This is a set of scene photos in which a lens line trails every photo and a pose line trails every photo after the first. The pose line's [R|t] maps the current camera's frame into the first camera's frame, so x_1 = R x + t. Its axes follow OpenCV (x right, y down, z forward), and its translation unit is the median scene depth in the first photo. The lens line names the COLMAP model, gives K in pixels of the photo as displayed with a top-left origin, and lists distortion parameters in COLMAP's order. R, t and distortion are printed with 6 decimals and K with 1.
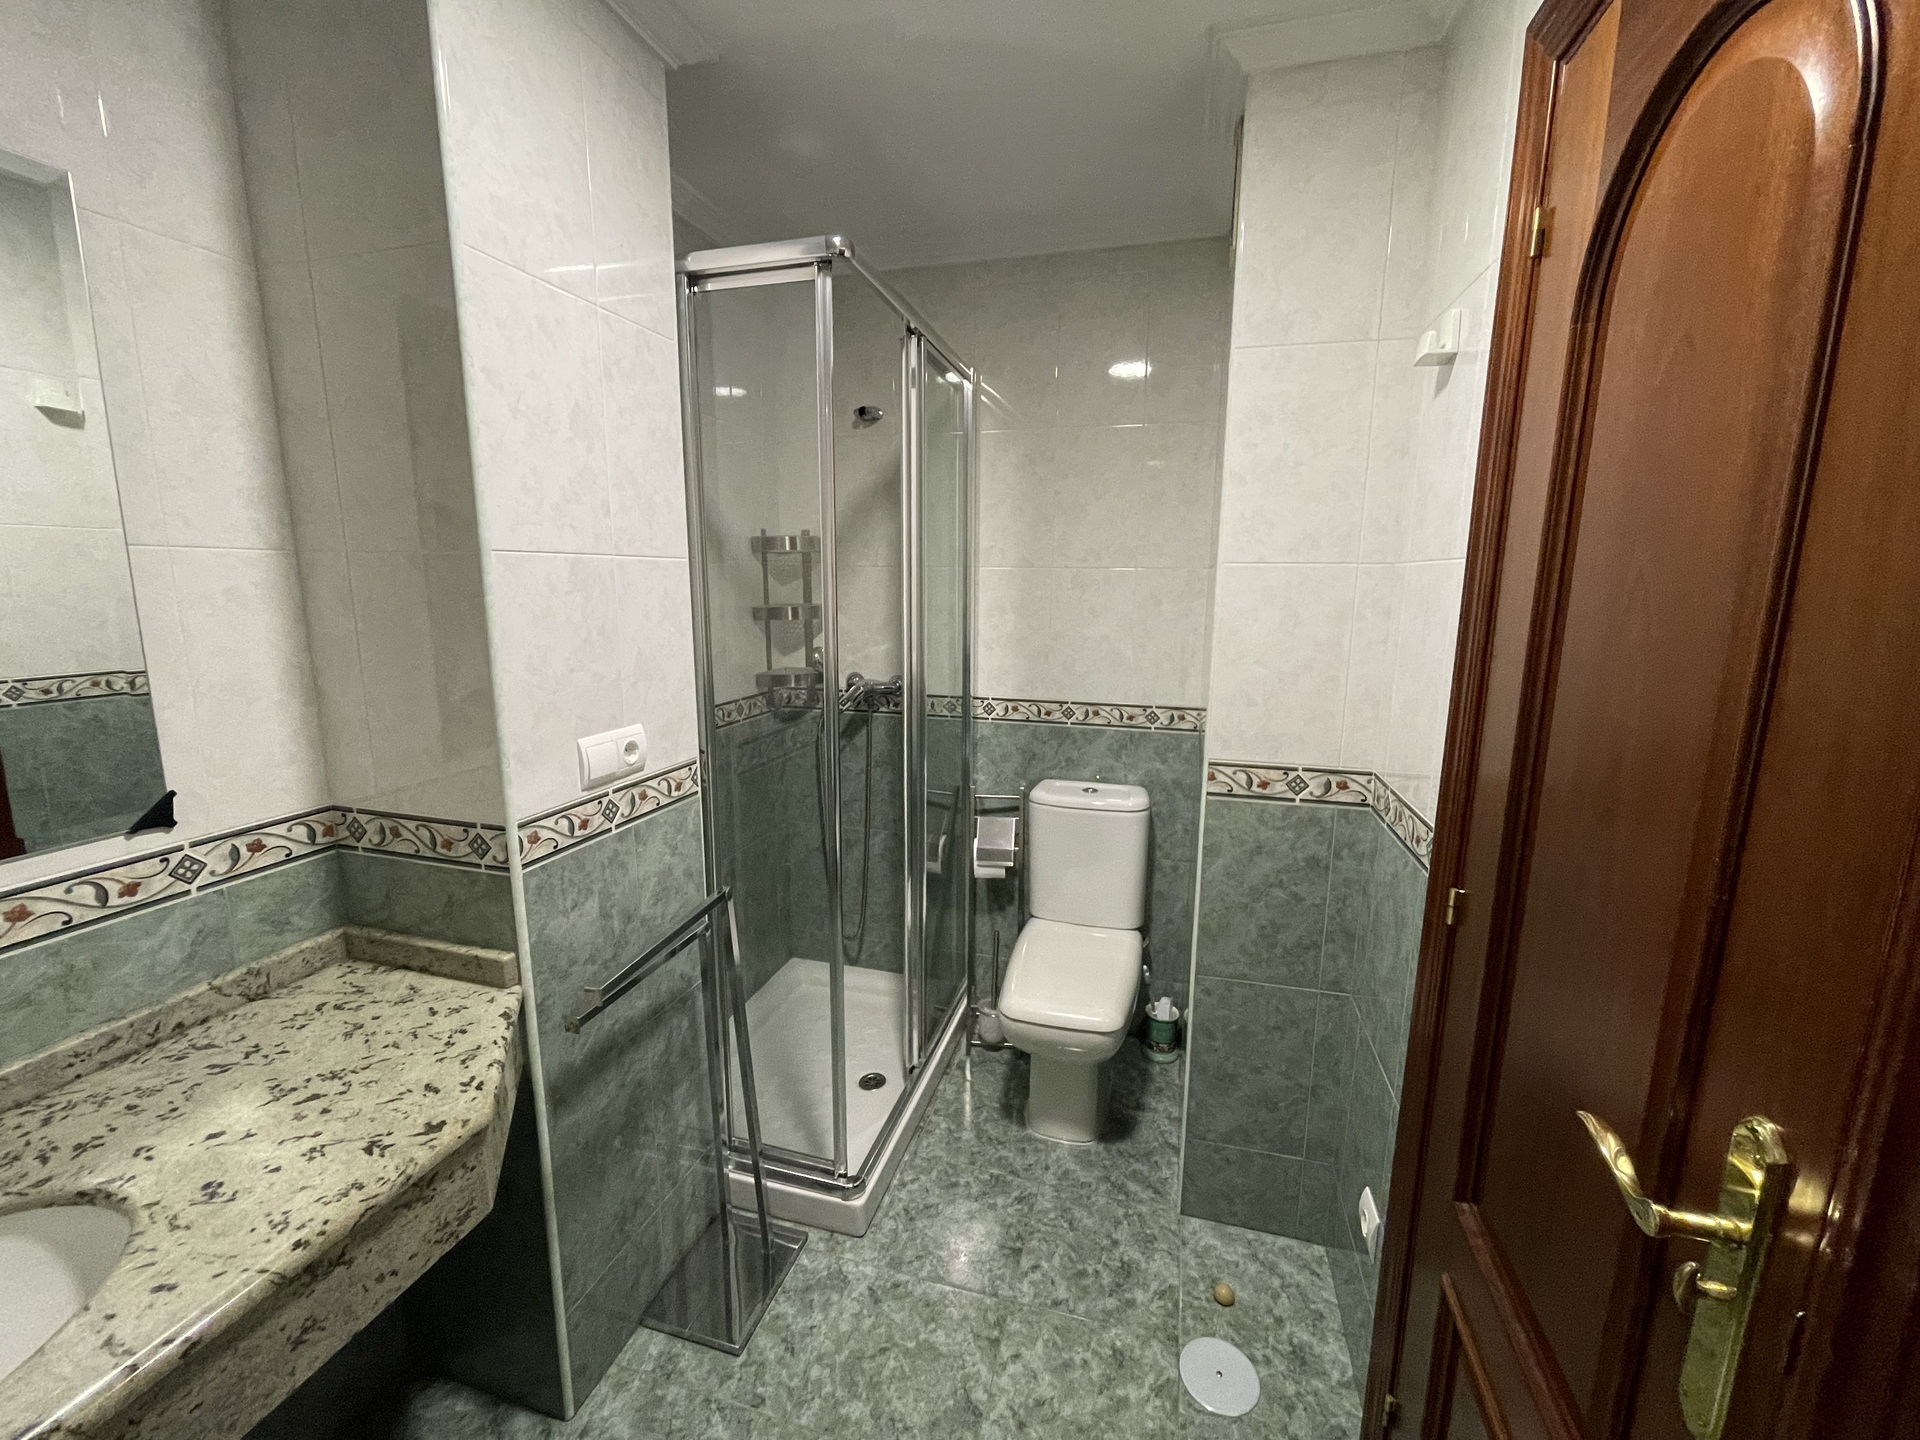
lens RADIAL K [[784.5, 0, 957.7], [0, 784.5, 720.3], [0, 0, 1]] dist [-0.000488, -0.000538]
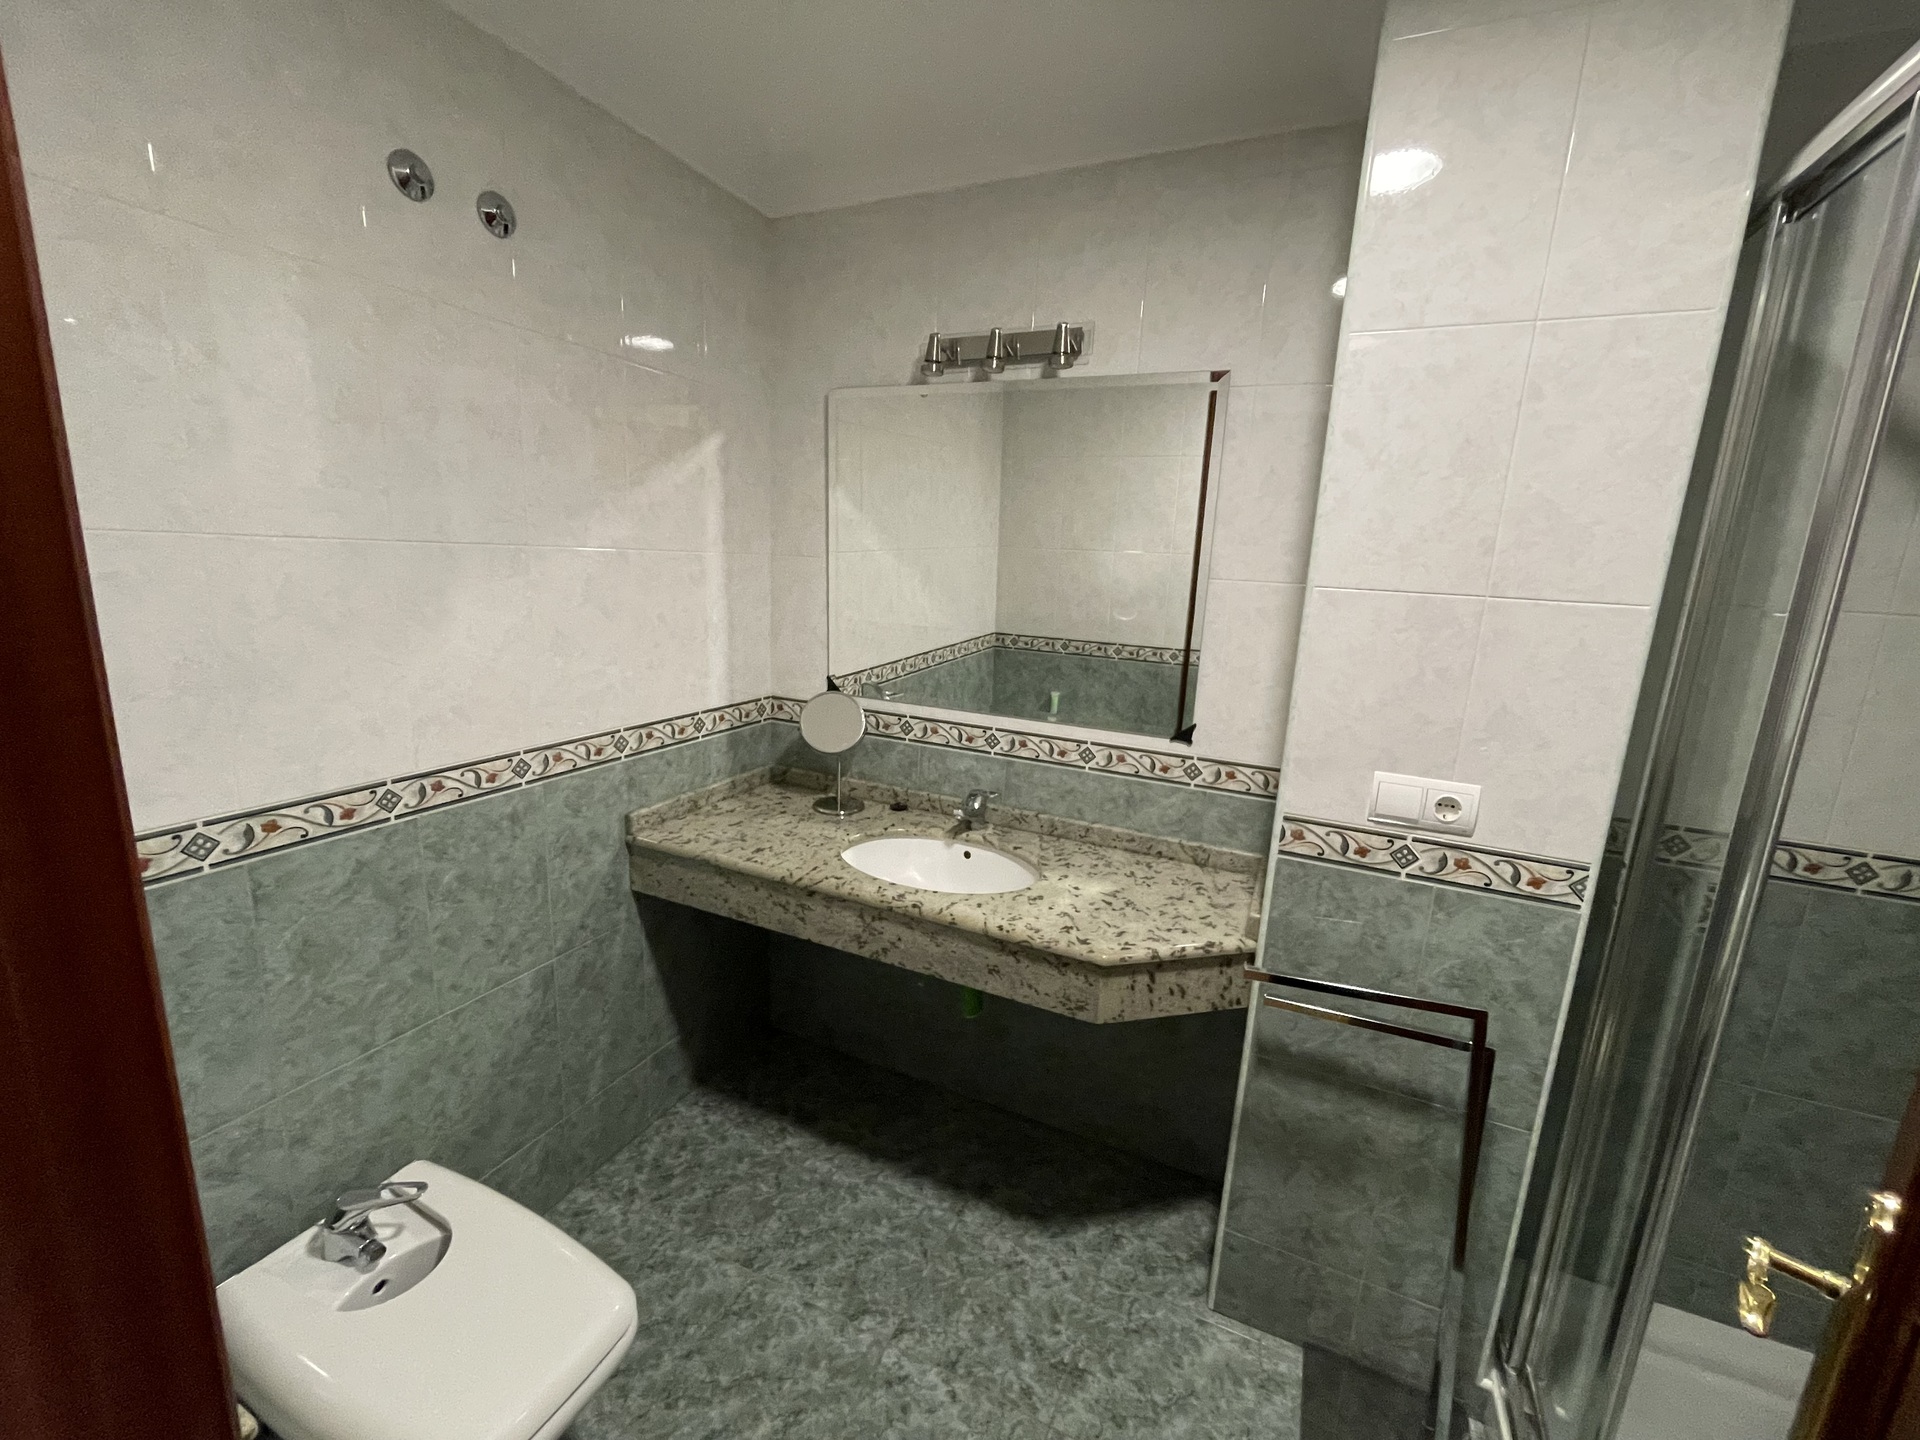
lens RADIAL K [[784.5, 0, 960.7], [0, 784.5, 718.6], [0, 0, 1]] dist [-0.000488, -0.000538]
pose [[-0.157906, 0.184402, -0.970083, 0.615502], [-0.222712, 0.950445, 0.216921, -0.149863], [0.962011, 0.250302, -0.109012, 0.599473]]
